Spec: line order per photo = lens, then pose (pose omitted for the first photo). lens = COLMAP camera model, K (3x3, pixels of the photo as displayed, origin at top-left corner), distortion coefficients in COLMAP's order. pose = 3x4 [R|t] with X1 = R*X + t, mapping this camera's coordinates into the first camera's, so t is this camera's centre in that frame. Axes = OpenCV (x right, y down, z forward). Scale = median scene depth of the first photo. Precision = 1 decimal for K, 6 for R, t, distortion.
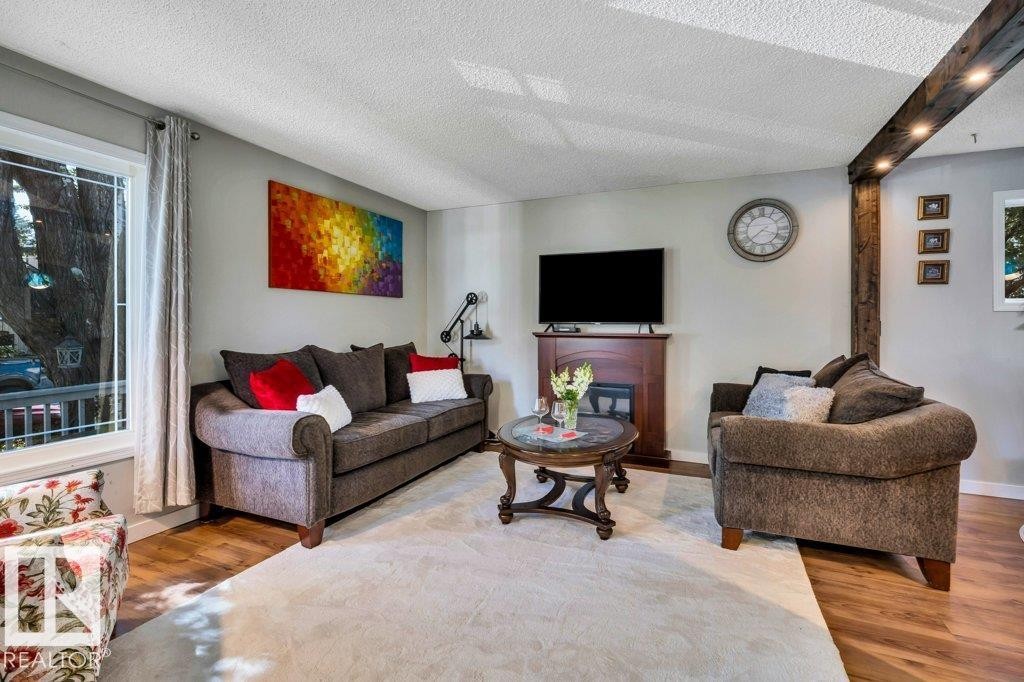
lens RADIAL K [[462.7, 0, 505.4], [0, 462.7, 327.6], [0, 0, 1]] dist [-0.008854, -0.000132]
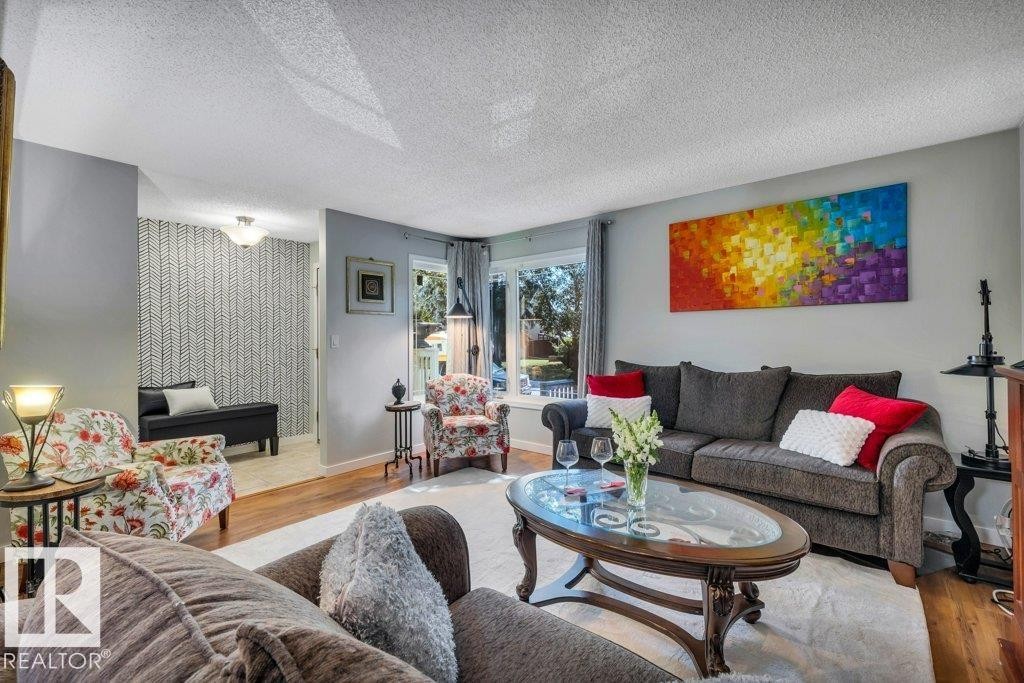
lens RADIAL K [[445.9, 0, 508.1], [0, 445.9, 333.8], [0, 0, 1]] dist [-0.000112, -0.000081]
pose [[-0.273030, -0.012810, -0.961920, 0.643996], [-0.002527, 0.999917, -0.012598, -0.013022], [0.962002, -0.001008, -0.273040, 0.799189]]
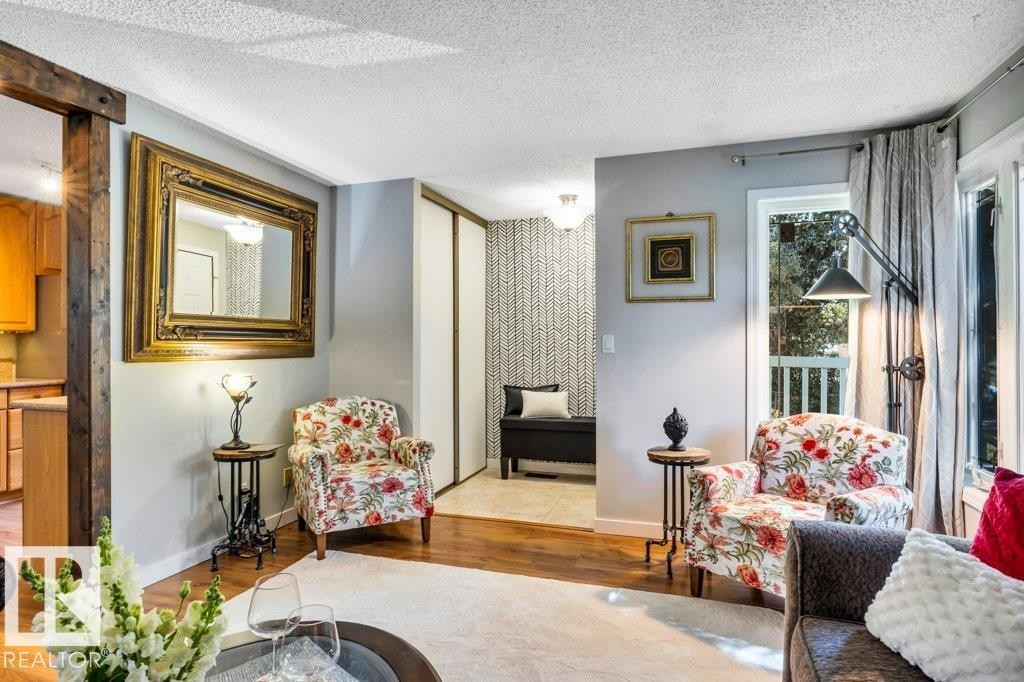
lens RADIAL K [[565.6, 0, 500.3], [0, 565.6, 341.1], [0, 0, 1]] dist [0.000298, -0.000084]
pose [[-0.995226, -0.007067, -0.097337, -0.011320], [-0.008045, 0.999921, 0.009656, -0.020160], [0.097261, 0.010393, -0.995205, 1.044524]]
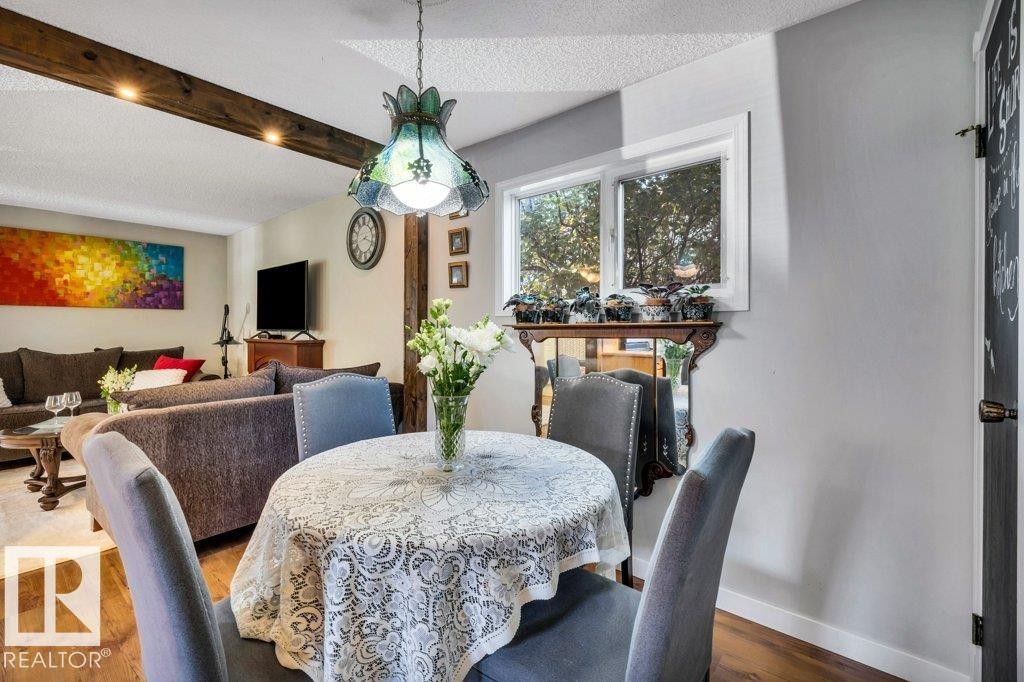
lens RADIAL K [[445.9, 0, 508.1], [0, 445.9, 333.3], [0, 0, 1]] dist [-0.000112, -0.000081]
pose [[0.960764, -0.000808, -0.277365, 1.145568], [0.000622, 1.000000, -0.000759, -0.001201], [0.277365, 0.000557, 0.960764, 0.143200]]
